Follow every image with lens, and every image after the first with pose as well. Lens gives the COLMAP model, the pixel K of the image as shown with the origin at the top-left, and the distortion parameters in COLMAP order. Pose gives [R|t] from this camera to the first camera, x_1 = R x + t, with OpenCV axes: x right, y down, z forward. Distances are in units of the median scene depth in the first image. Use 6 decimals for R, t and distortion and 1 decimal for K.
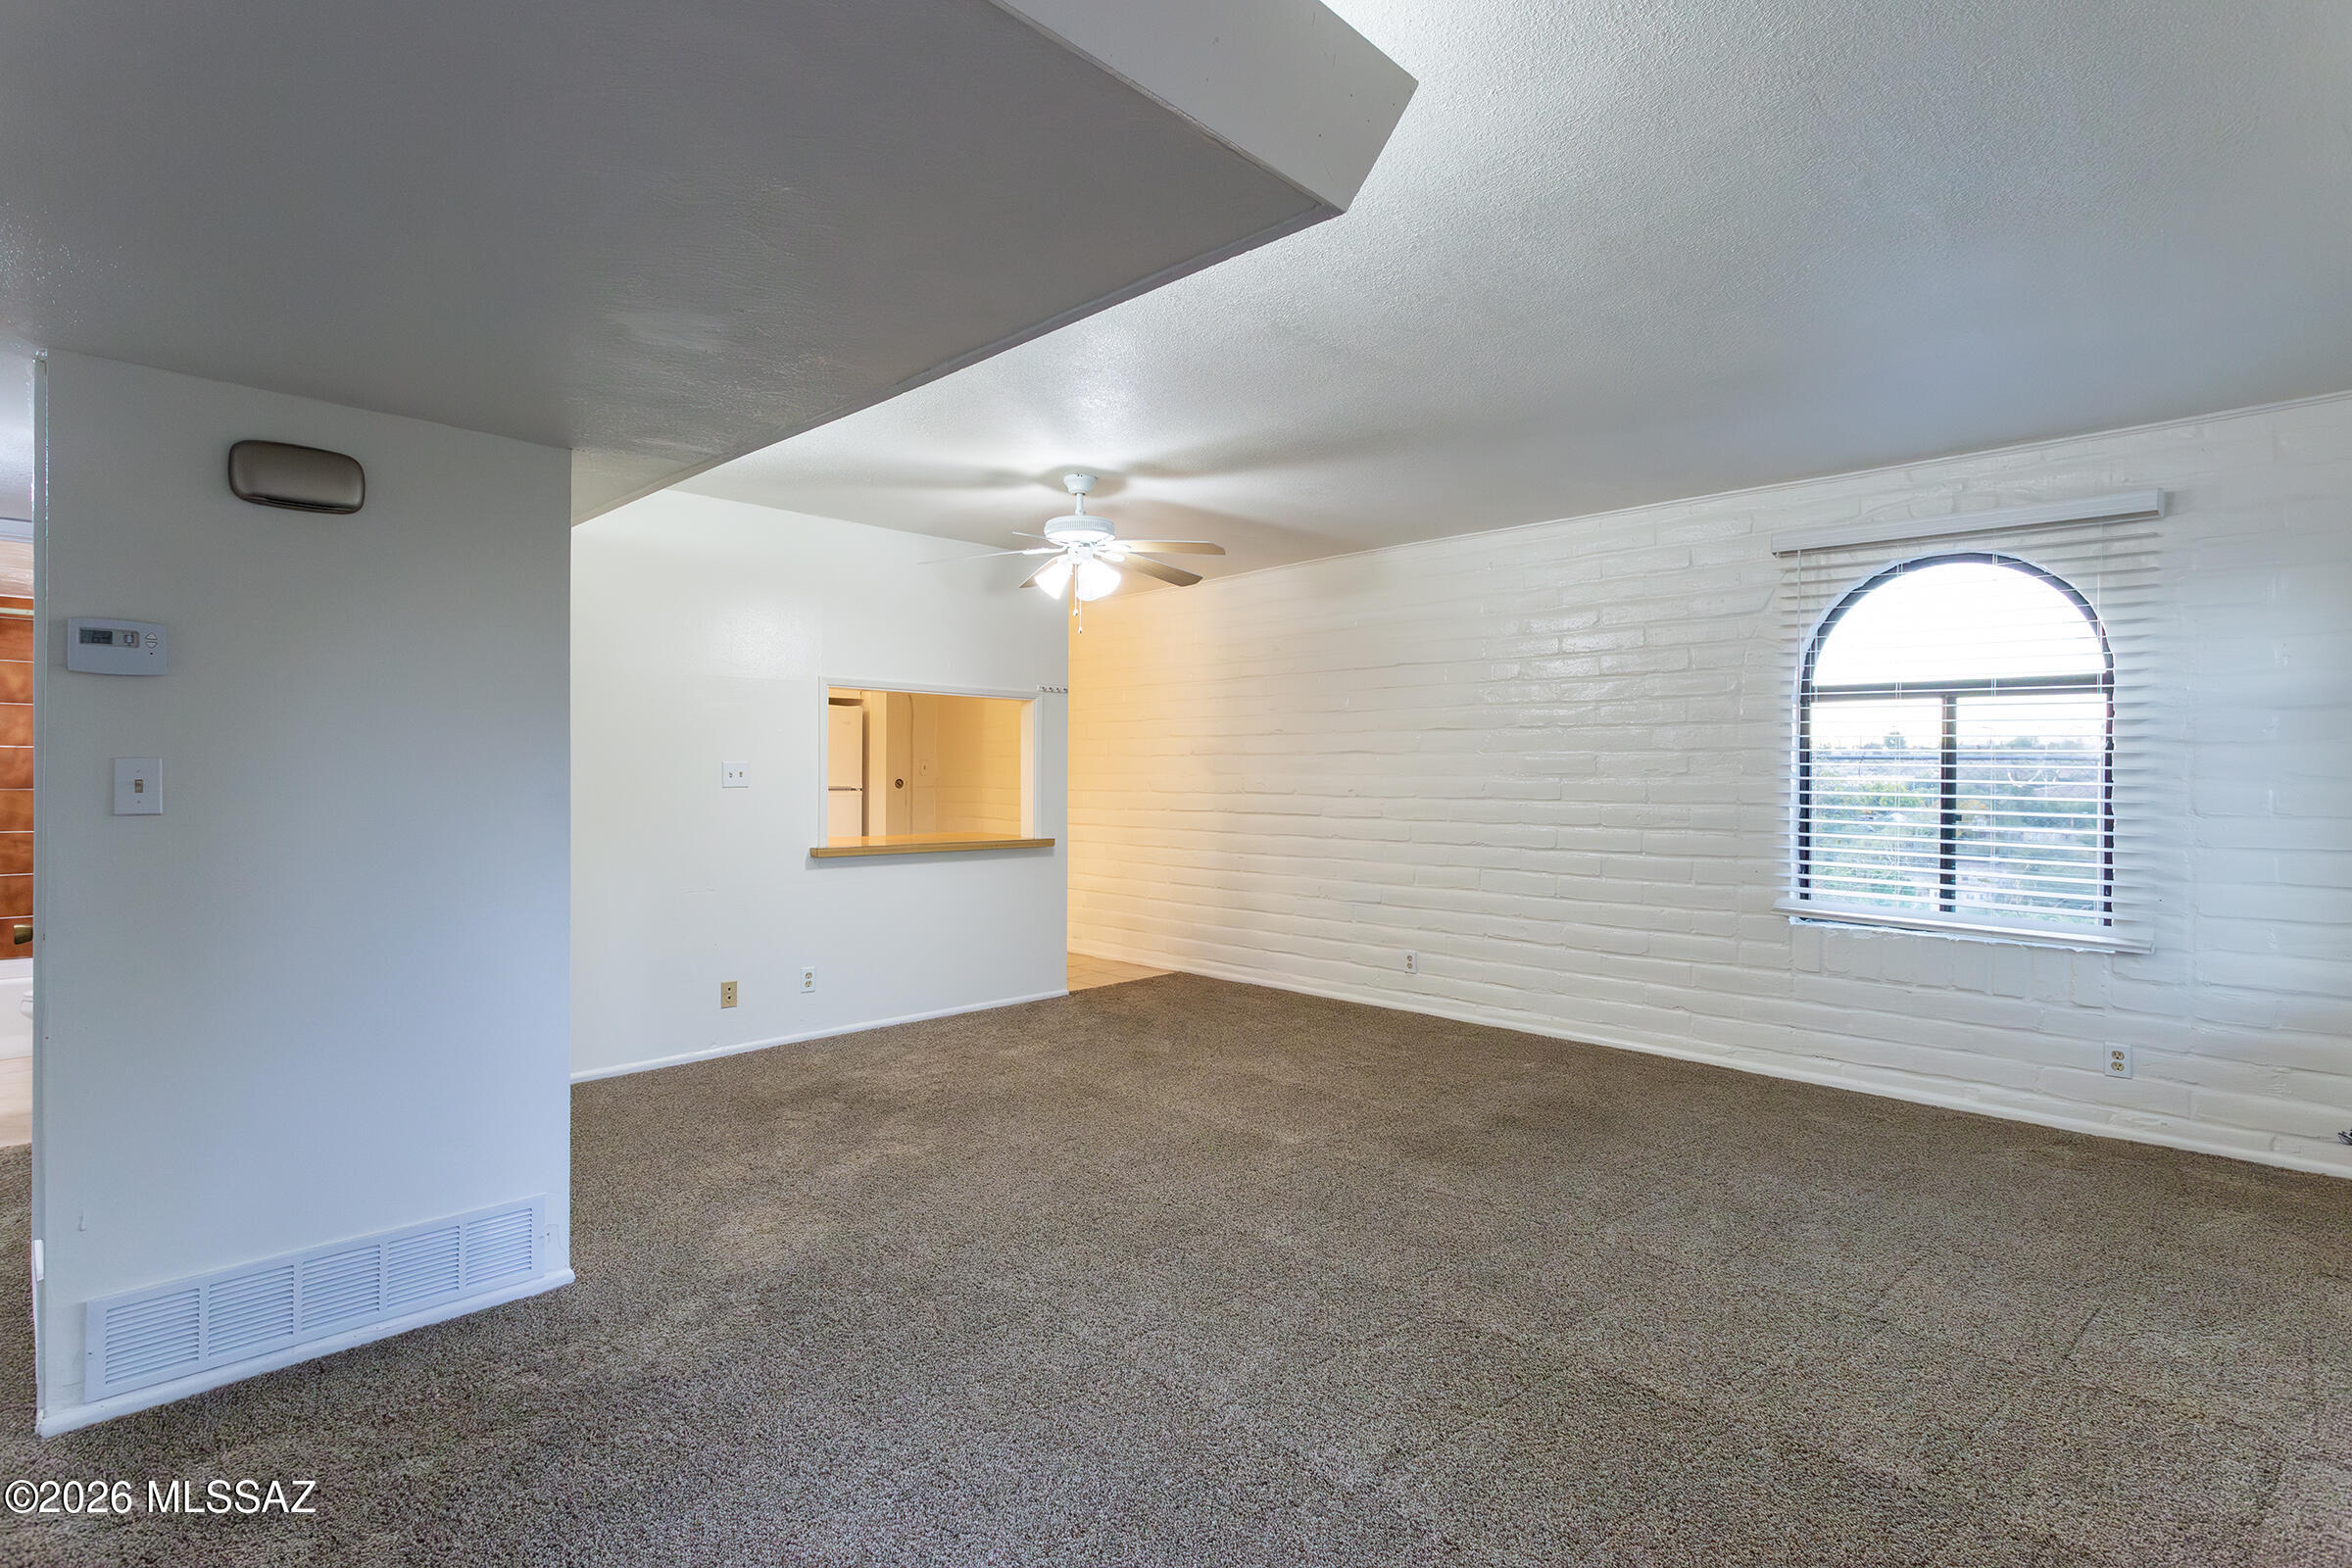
lens RADIAL K [[1204.8, 0, 1187.3], [0, 1204.8, 764.4], [0, 0, 1]] dist [0.001484, 0.000557]
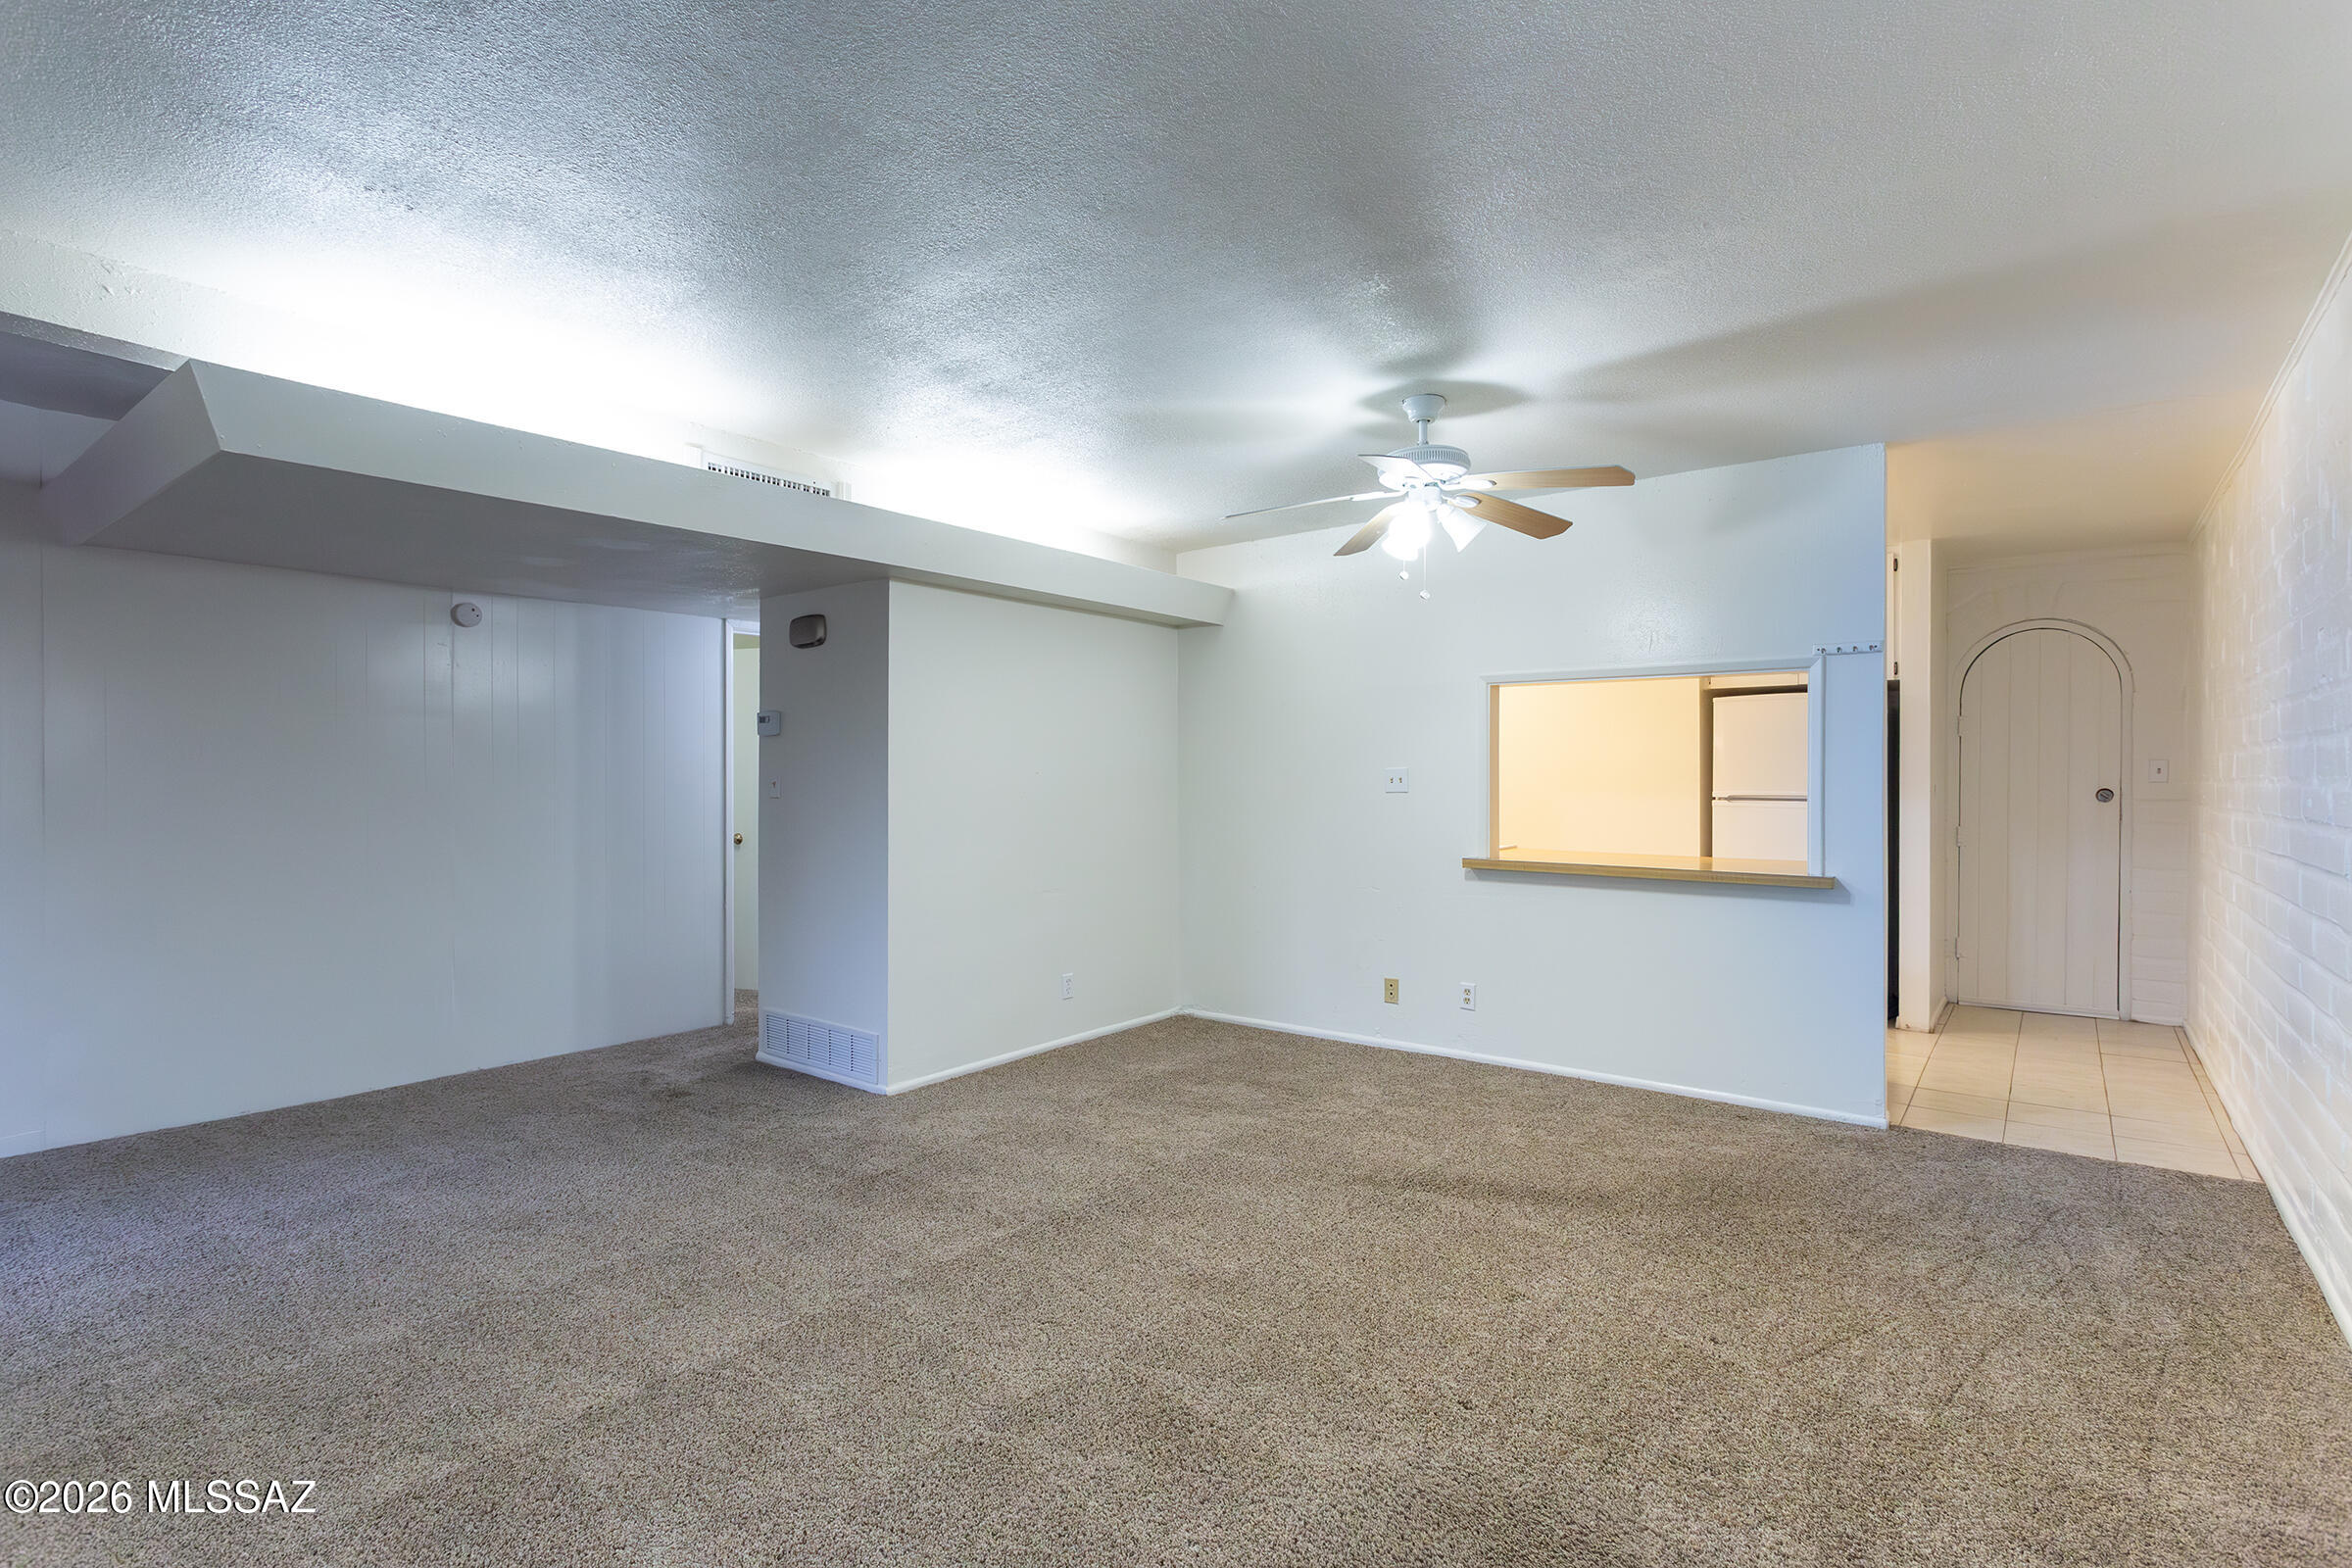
lens RADIAL K [[1189.8, 0, 1176.0], [0, 1189.8, 784.0], [0, 0, 1]] dist [-0.000156, 0.000599]
pose [[0.066182, 0.000445, -0.997808, 0.500733], [0.006871, 0.999976, 0.000902, 0.007370], [0.997784, -0.006915, 0.066177, 0.585777]]
